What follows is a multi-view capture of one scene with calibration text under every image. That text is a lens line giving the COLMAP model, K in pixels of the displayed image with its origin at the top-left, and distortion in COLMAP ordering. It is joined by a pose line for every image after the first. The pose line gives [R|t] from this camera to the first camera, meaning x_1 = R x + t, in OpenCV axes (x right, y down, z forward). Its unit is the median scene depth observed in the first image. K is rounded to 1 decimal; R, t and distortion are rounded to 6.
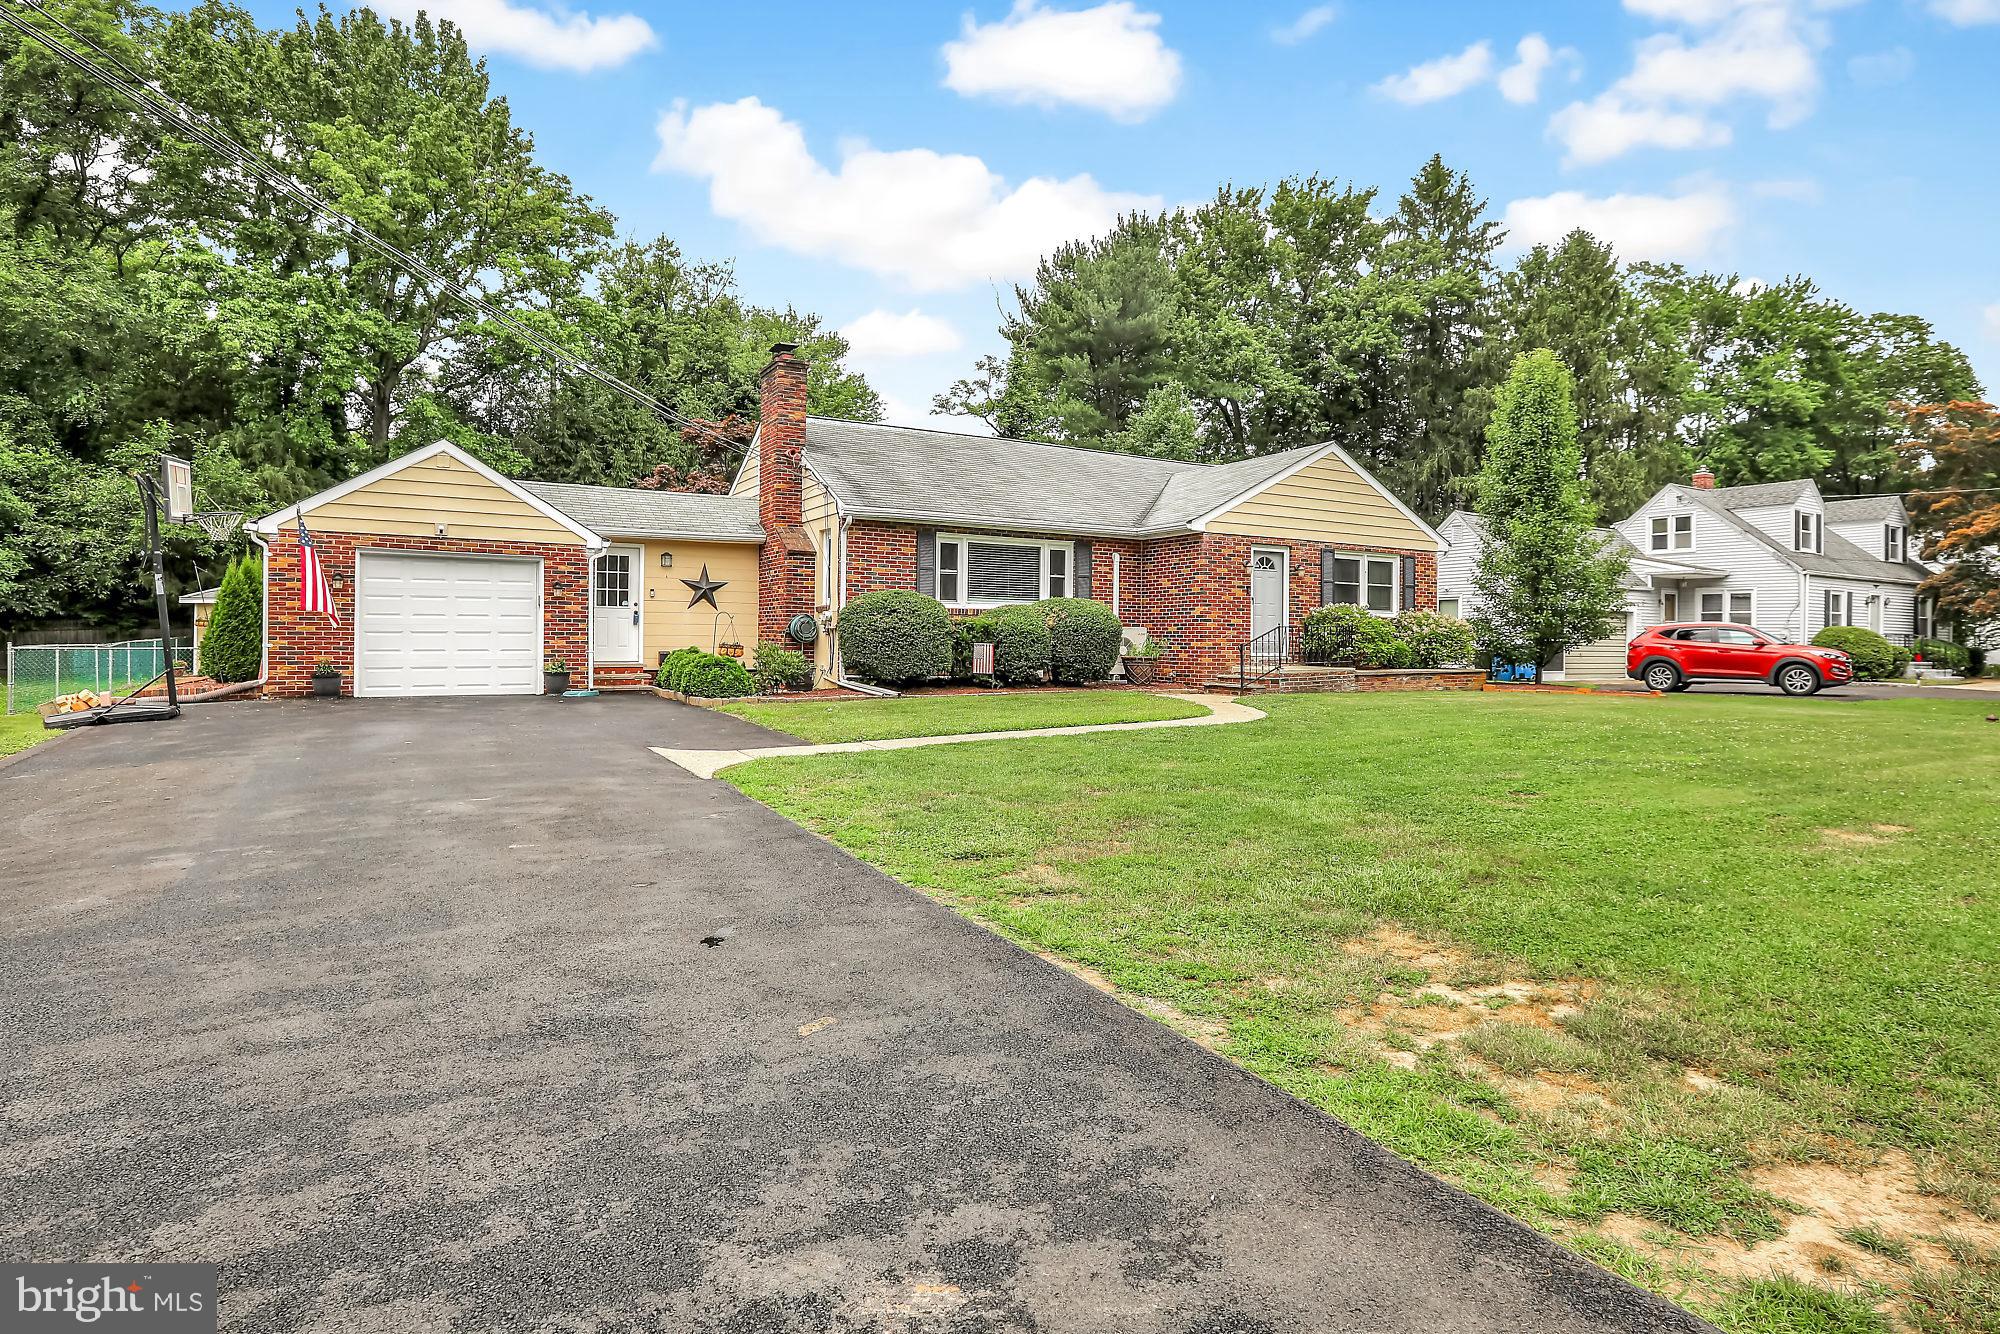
lens RADIAL K [[1020.7, 0, 988.9], [0, 1020.7, 649.6], [0, 0, 1]] dist [-0.042053, 0.000472]
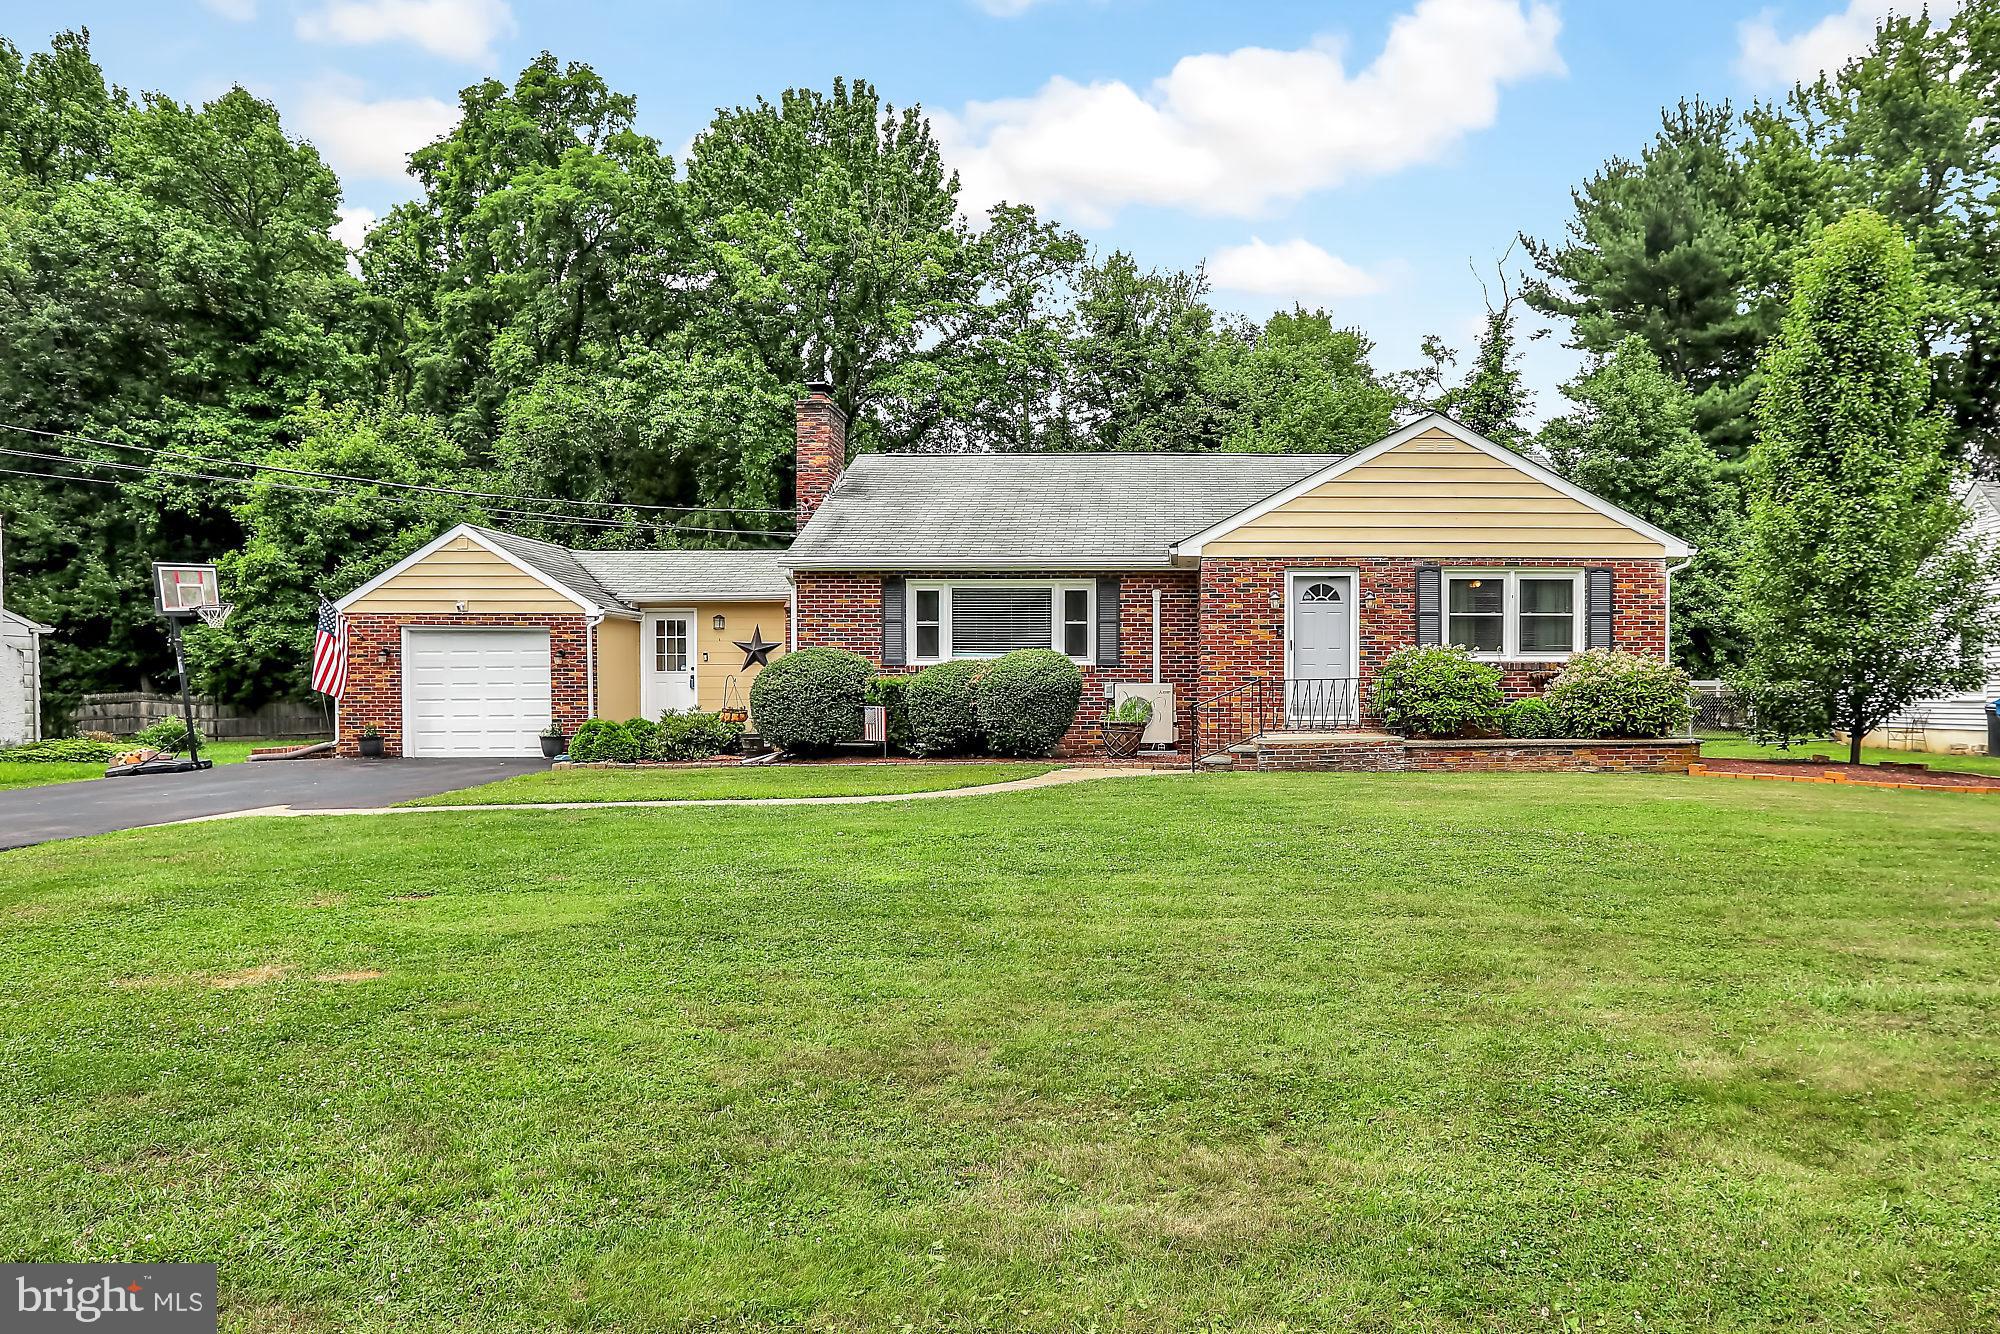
lens RADIAL K [[1188.8, 0, 1079.5], [0, 1188.8, 724.0], [0, 0, 1]] dist [-0.028183, 0.012336]
pose [[0.865682, 0.001270, -0.500592, 0.568427], [0.004830, 0.999929, 0.010889, -0.000922], [0.500570, -0.011844, 0.865615, 0.180754]]
